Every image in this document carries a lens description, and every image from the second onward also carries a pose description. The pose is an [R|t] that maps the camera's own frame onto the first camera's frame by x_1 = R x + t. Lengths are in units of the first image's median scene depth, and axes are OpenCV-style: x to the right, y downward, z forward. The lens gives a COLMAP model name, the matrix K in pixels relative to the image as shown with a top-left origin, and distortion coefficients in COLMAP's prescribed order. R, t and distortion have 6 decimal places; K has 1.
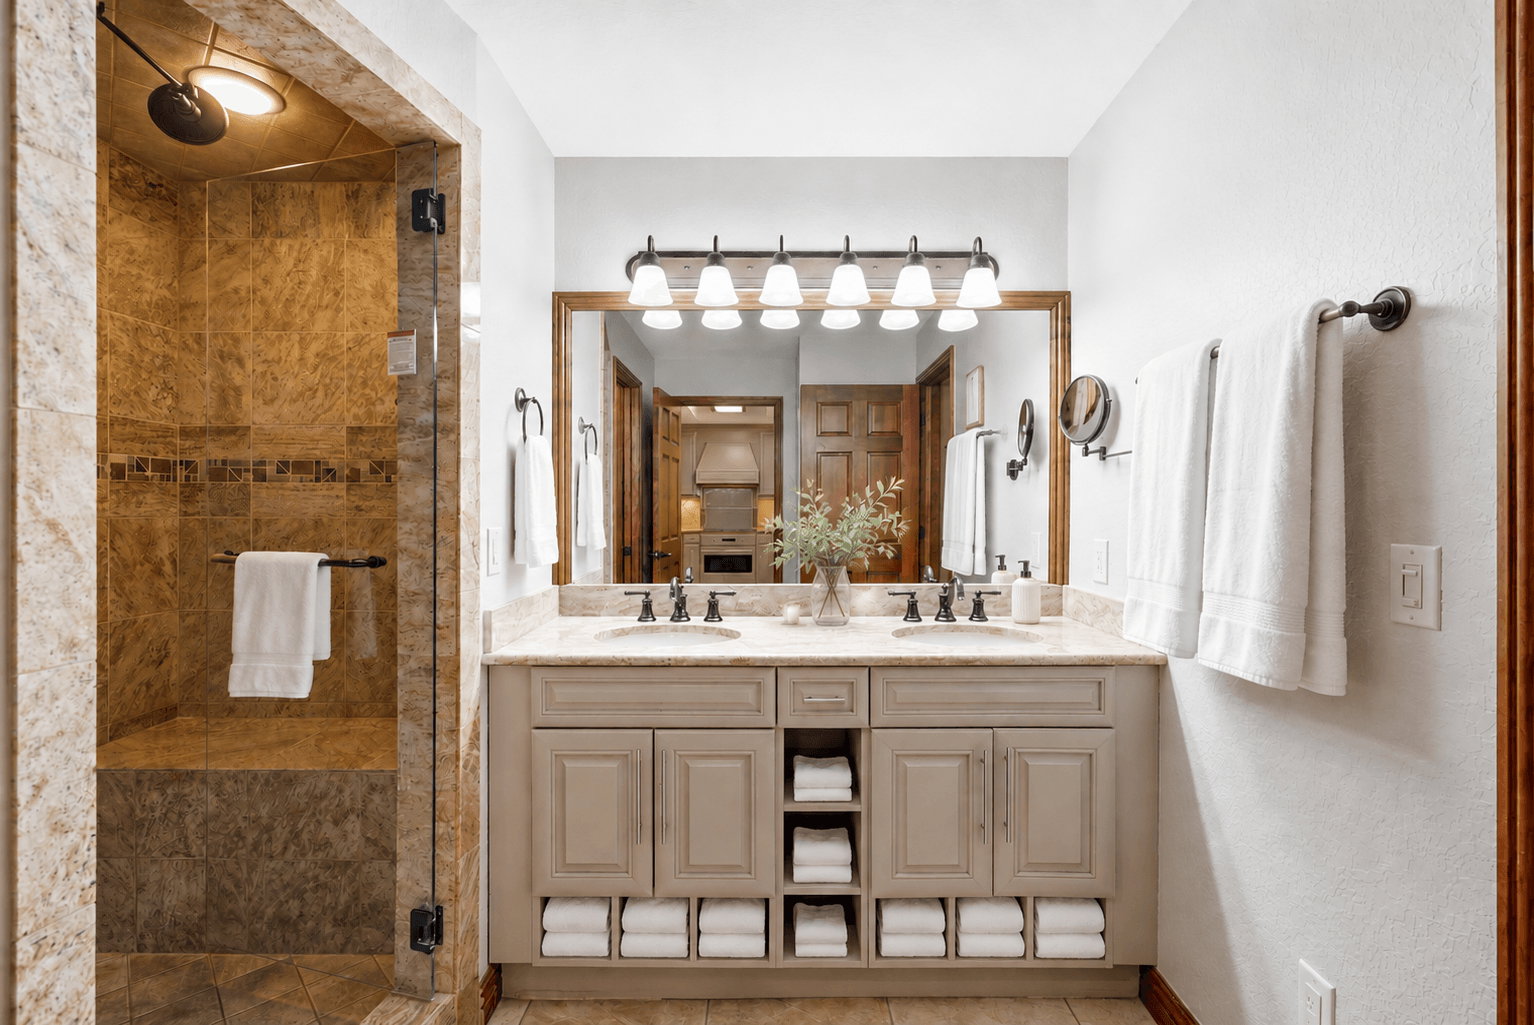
lens RADIAL K [[685.3, 0, 766.5], [0, 685.3, 509.1], [0, 0, 1]] dist [0.000136, 0.000021]
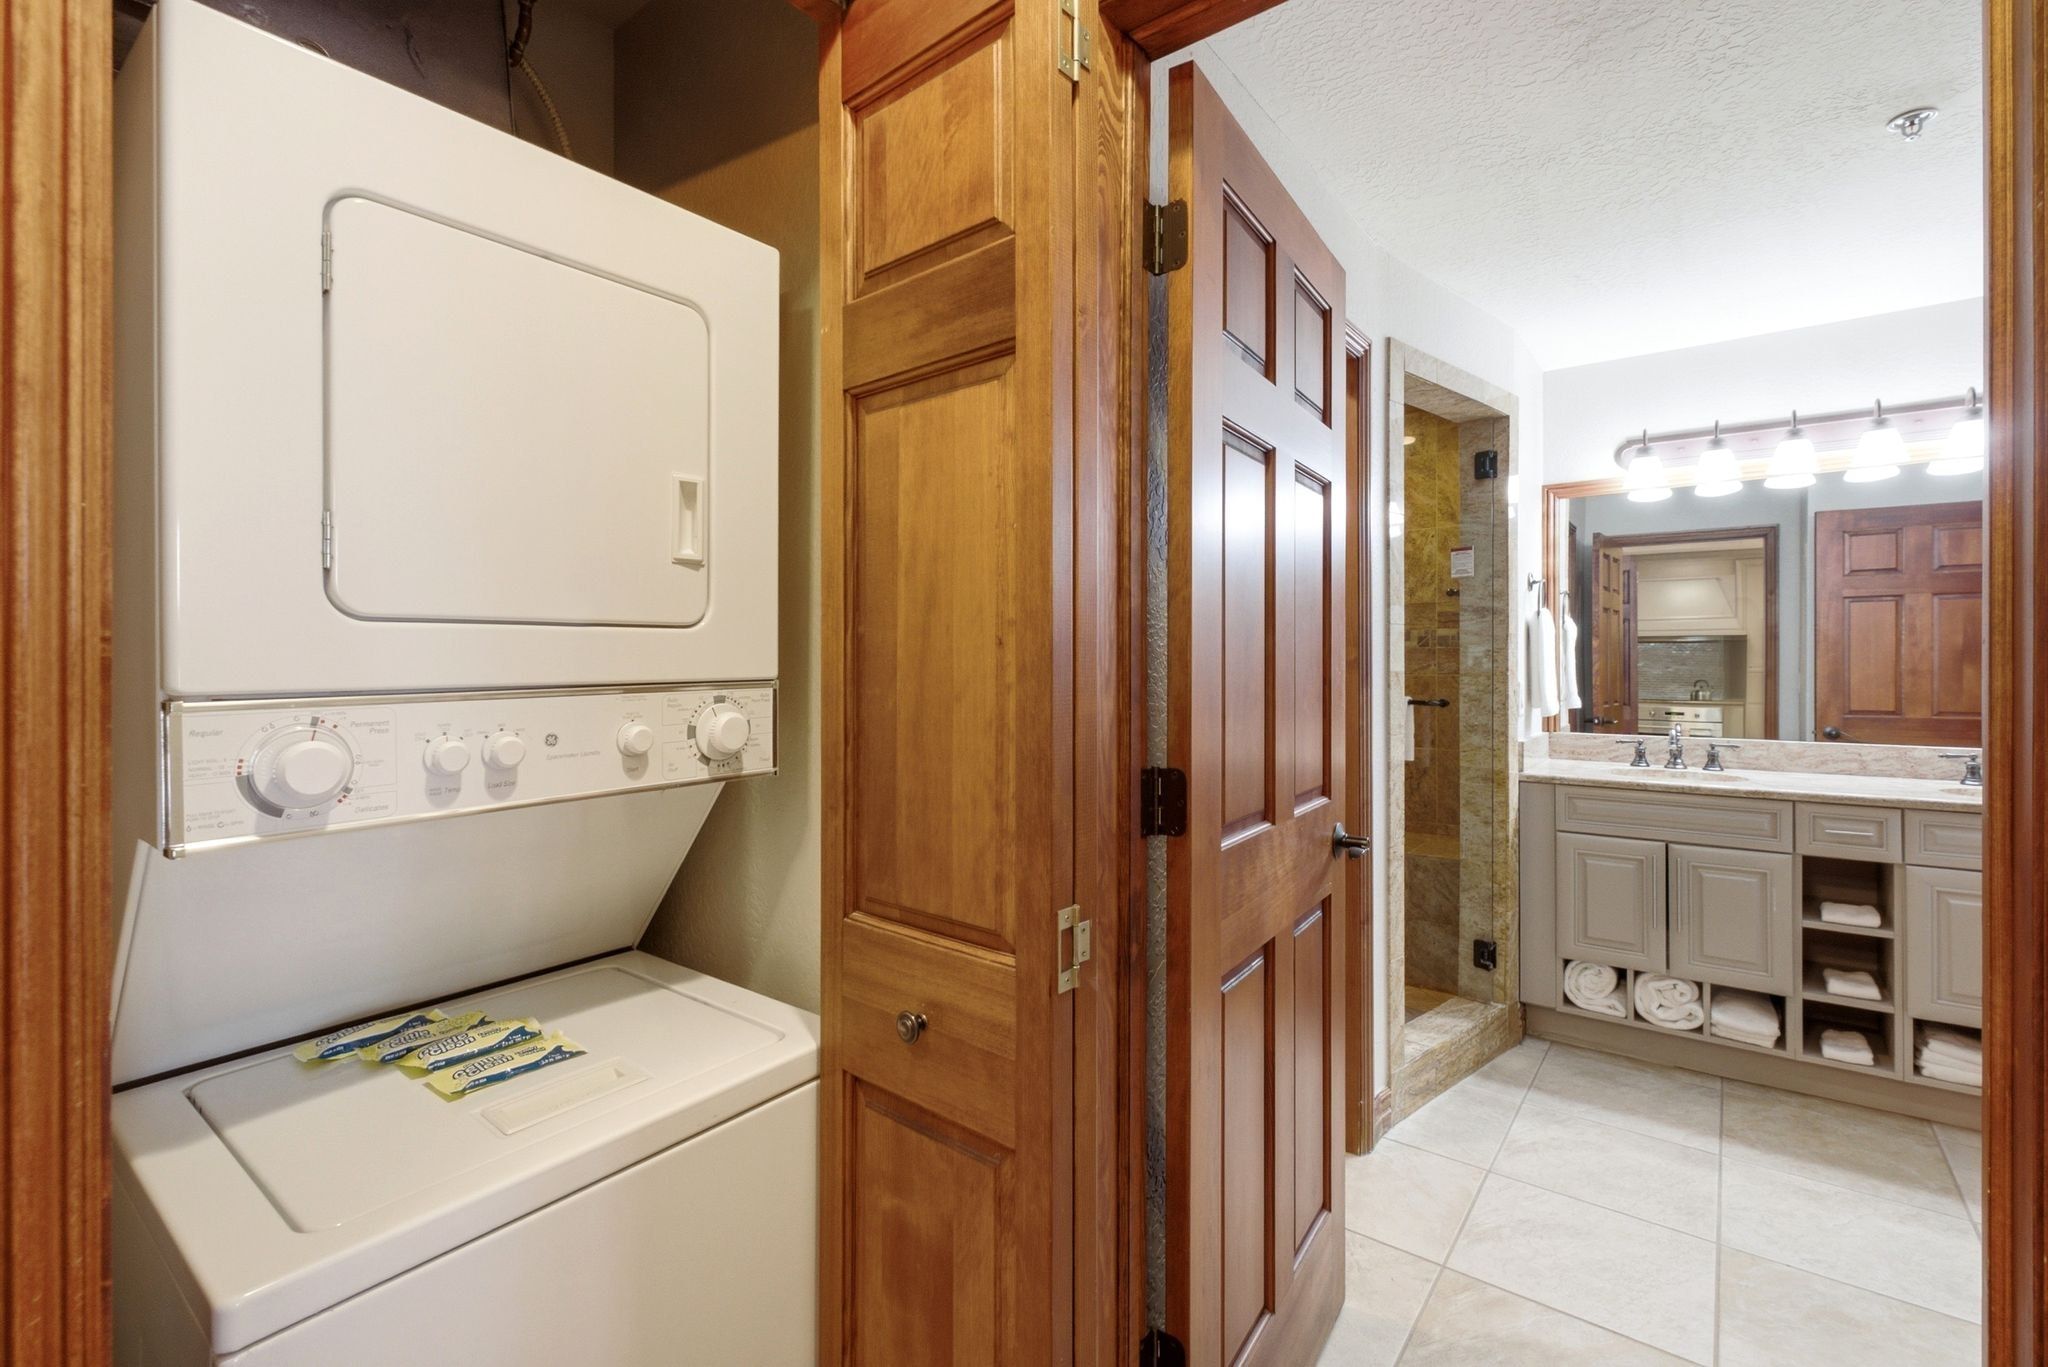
lens RADIAL K [[915.0, 0, 1032.4], [0, 915.0, 674.2], [0, 0, 1]] dist [0.000136, 0.000021]
pose [[0.794223, -0.004357, -0.607610, -0.067391], [0.001808, 0.999987, -0.004808, 0.020117], [0.607623, 0.002720, 0.794221, -1.027387]]
